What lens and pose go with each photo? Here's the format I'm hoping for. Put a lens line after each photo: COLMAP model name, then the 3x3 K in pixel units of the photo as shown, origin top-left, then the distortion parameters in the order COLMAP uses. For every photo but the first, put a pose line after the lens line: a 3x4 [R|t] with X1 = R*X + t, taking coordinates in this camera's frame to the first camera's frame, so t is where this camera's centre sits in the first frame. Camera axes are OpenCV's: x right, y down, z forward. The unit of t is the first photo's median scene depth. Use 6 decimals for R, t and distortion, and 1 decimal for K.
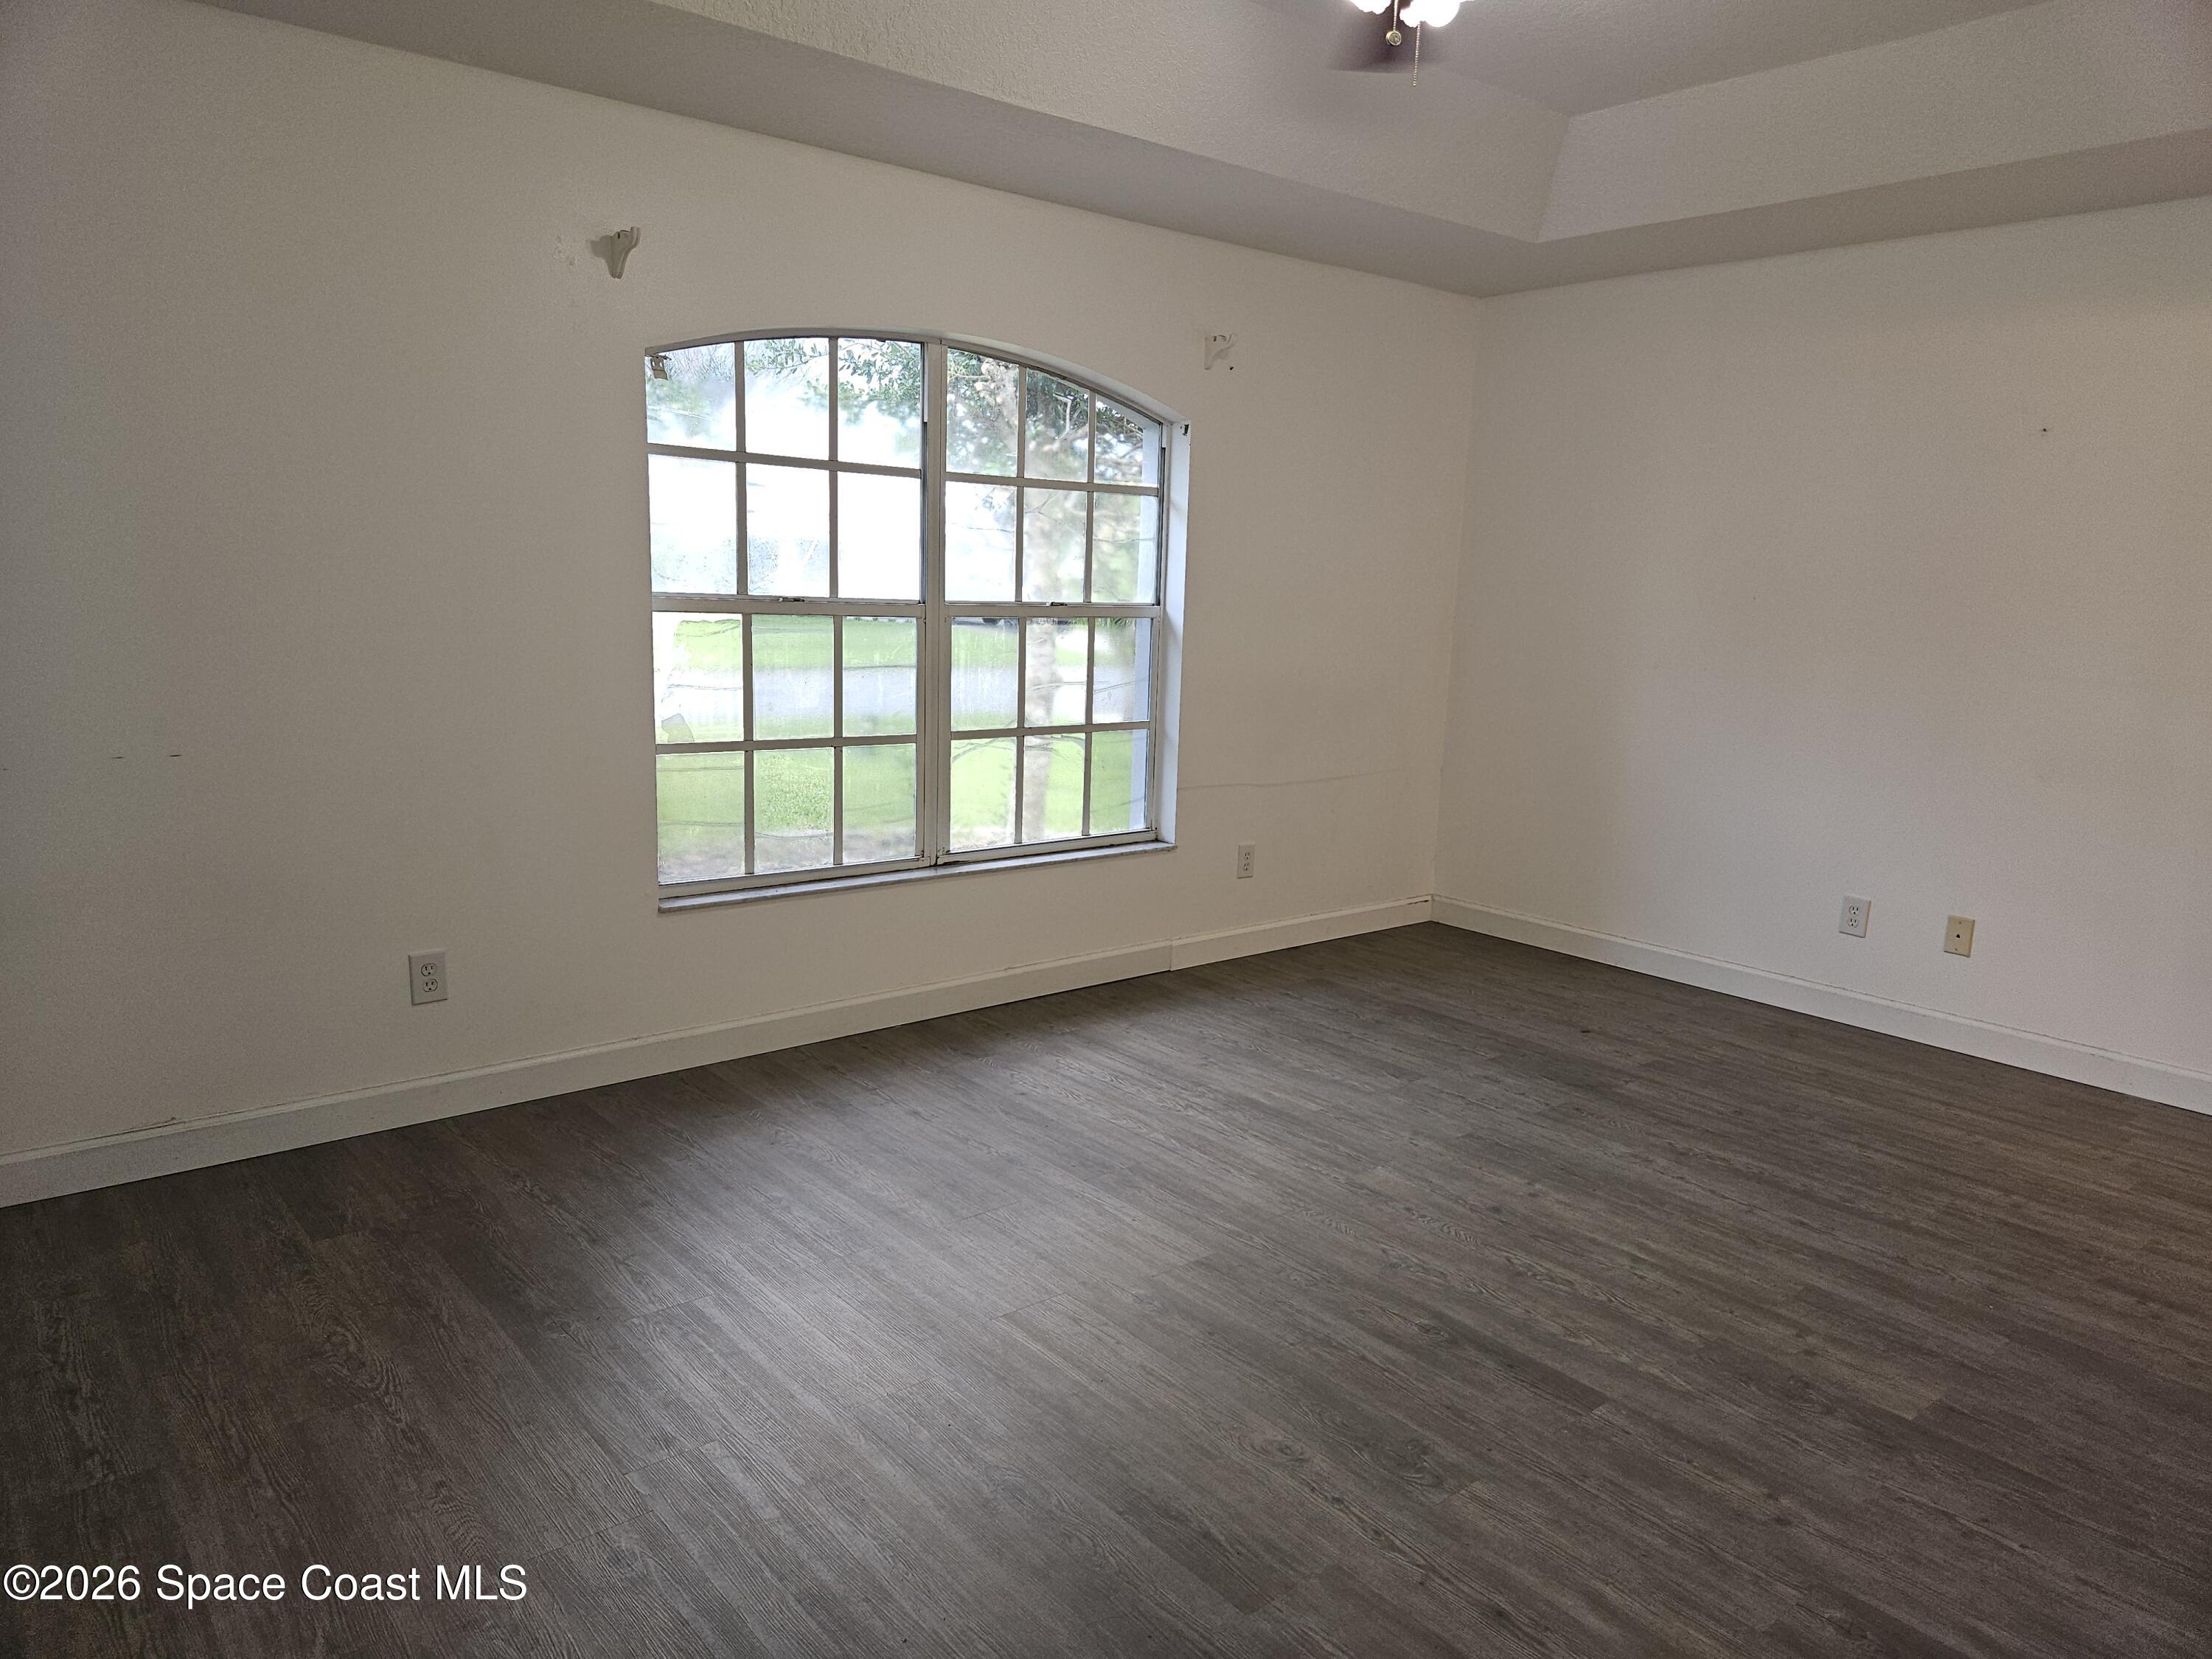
lens RADIAL K [[1486.4, 0, 1091.7], [0, 1486.4, 835.0], [0, 0, 1]] dist [0.064228, -0.053237]
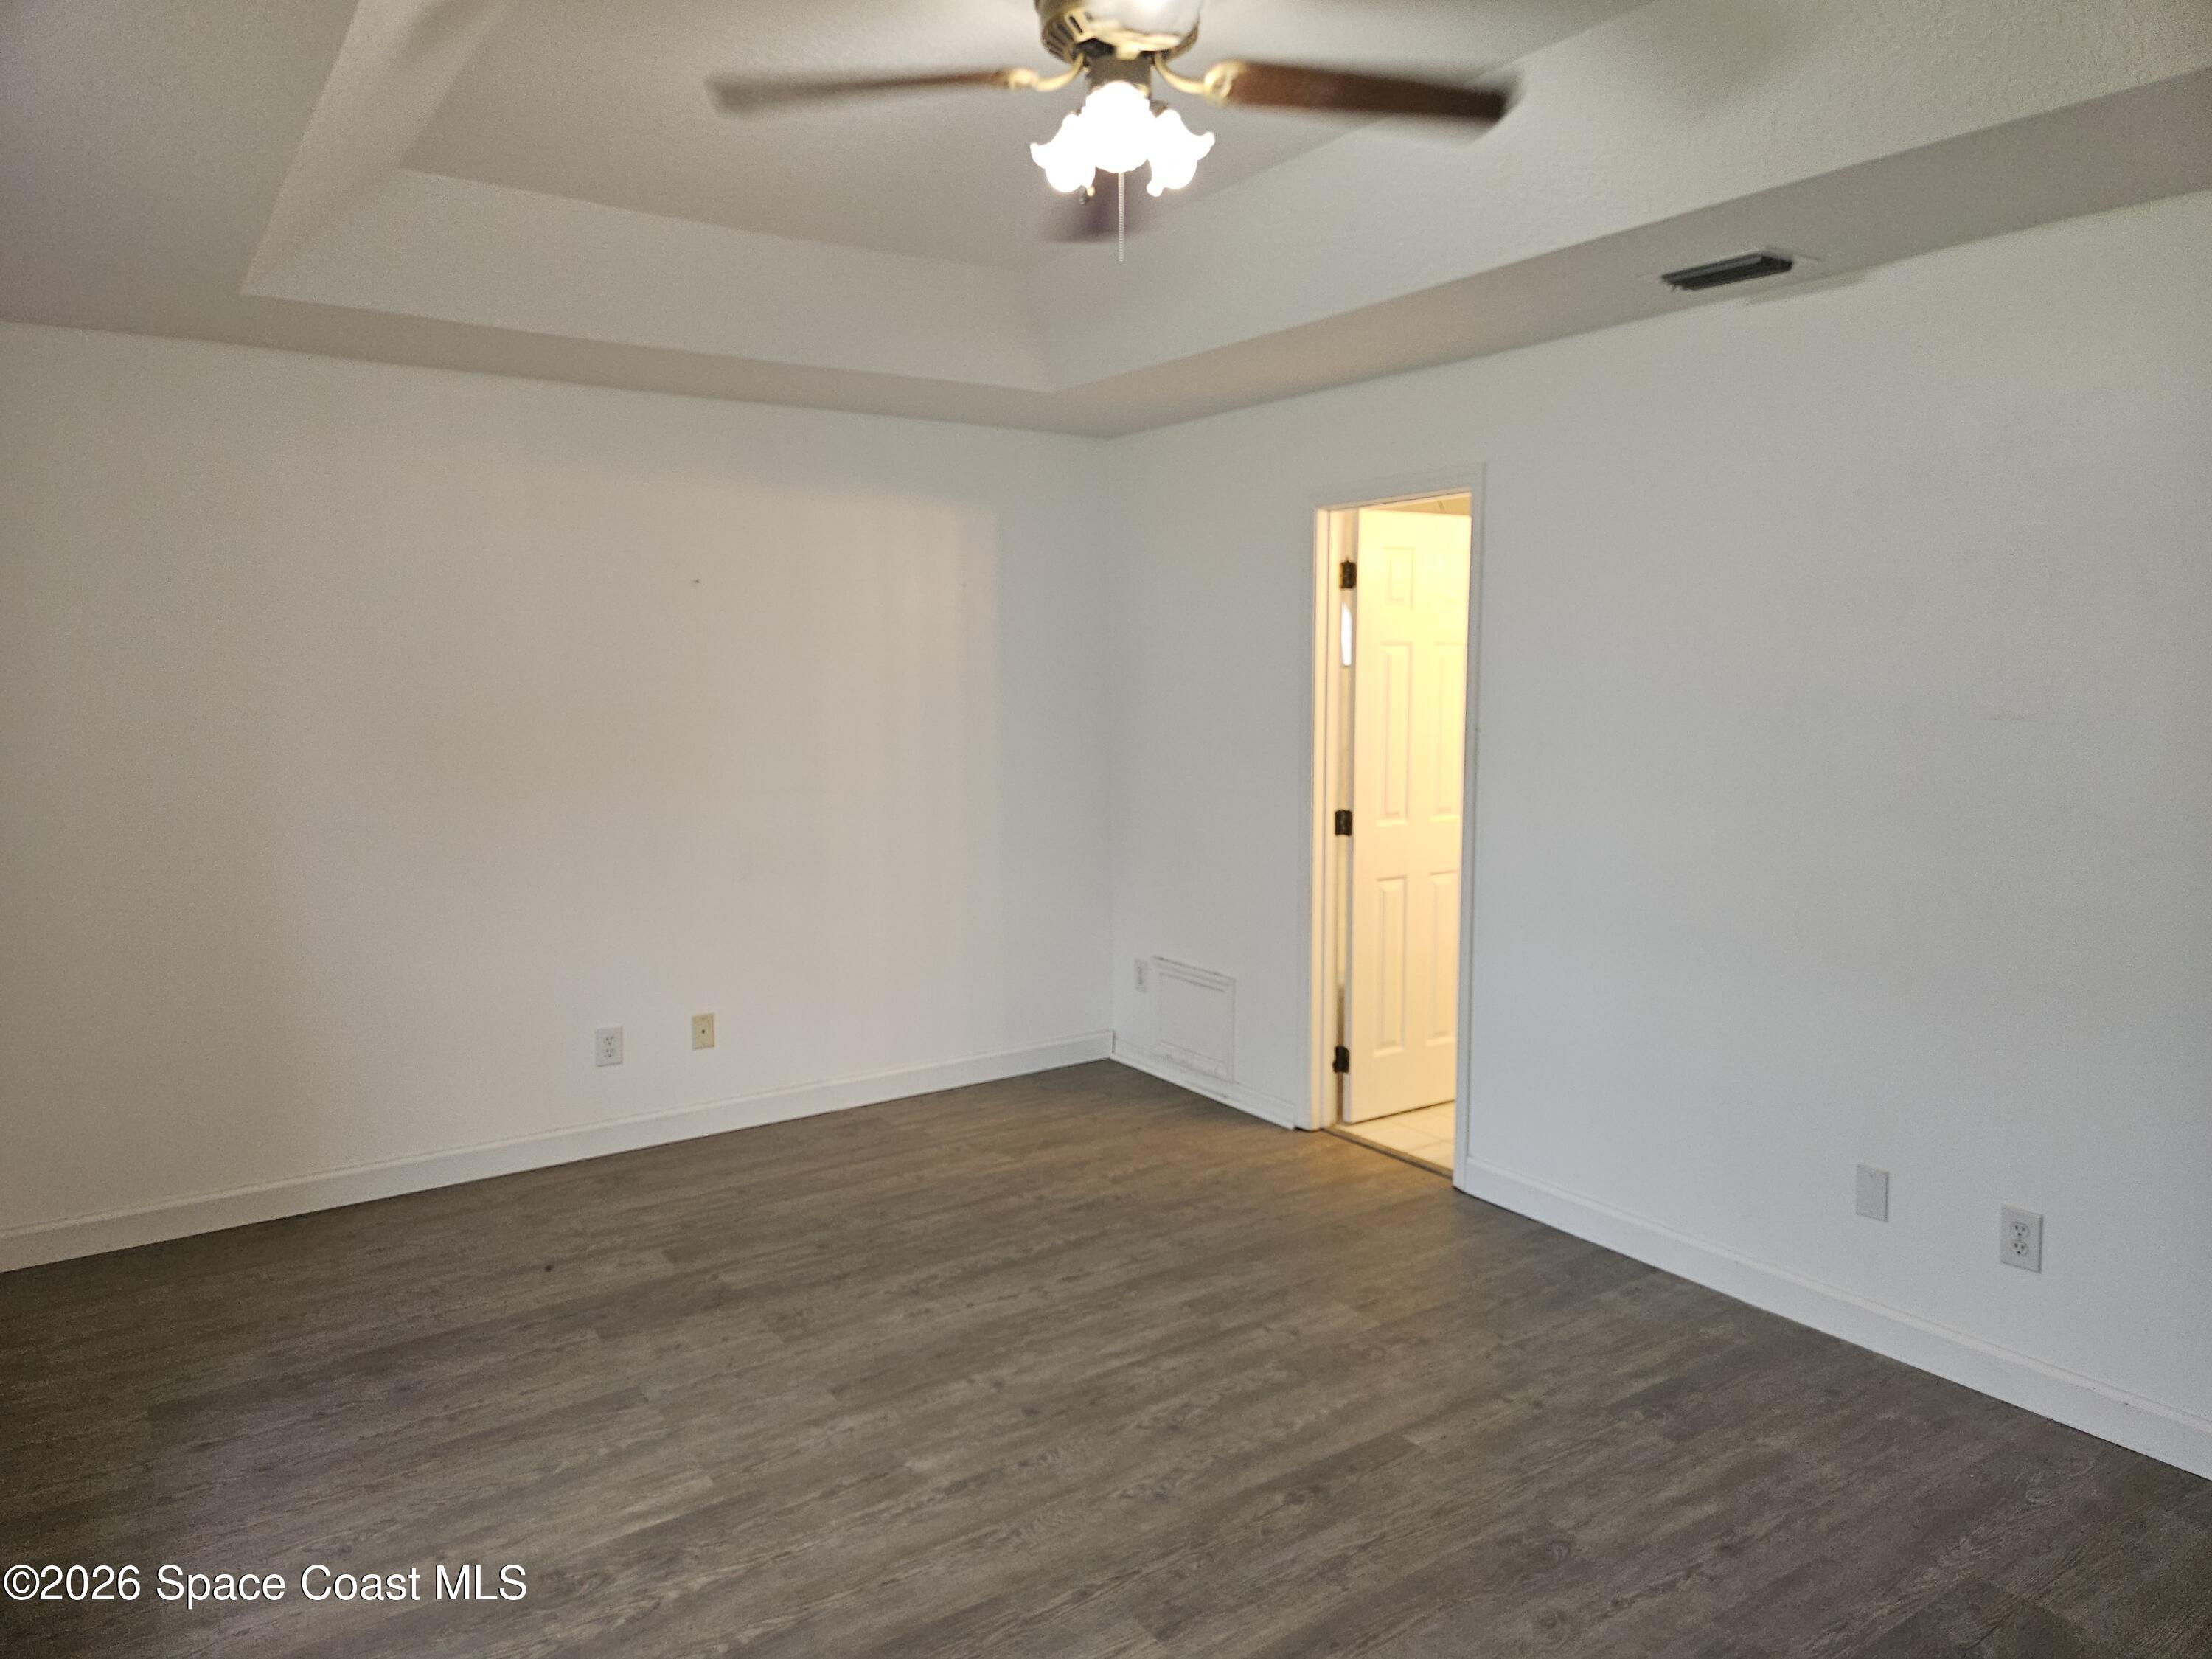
lens RADIAL K [[1486.4, 0, 1089.0], [0, 1486.4, 825.5], [0, 0, 1]] dist [0.064228, -0.053237]
pose [[0.096463, -0.148693, 0.984167, -0.556247], [0.188985, 0.973528, 0.128562, -0.207171], [-0.977231, 0.173591, 0.122010, 0.725136]]
